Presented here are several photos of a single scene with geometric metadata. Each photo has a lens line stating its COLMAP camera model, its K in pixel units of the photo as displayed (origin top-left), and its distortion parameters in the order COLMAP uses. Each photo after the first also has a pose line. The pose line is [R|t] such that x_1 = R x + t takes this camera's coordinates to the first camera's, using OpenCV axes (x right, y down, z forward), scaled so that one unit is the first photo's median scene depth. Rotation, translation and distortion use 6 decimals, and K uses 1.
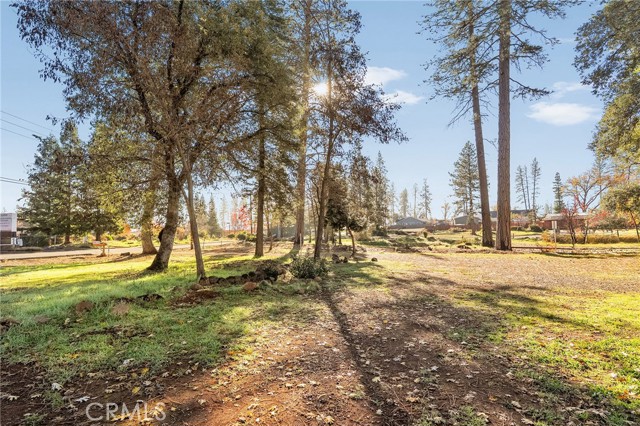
lens RADIAL K [[309.4, 0, 320.0], [0, 309.4, 213.0], [0, 0, 1]] dist [-0.003517, -0.000338]
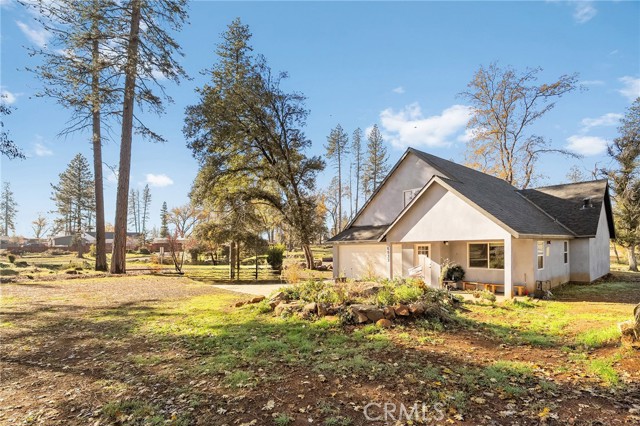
lens RADIAL K [[320.2, 0, 319.6], [0, 320.2, 236.8], [0, 0, 1]] dist [-0.000927, -0.000287]
pose [[0.440195, 0.038732, 0.897066, -0.076798], [-0.049160, 0.998610, -0.018993, -0.015252], [-0.896555, -0.035739, 0.441487, -0.087302]]
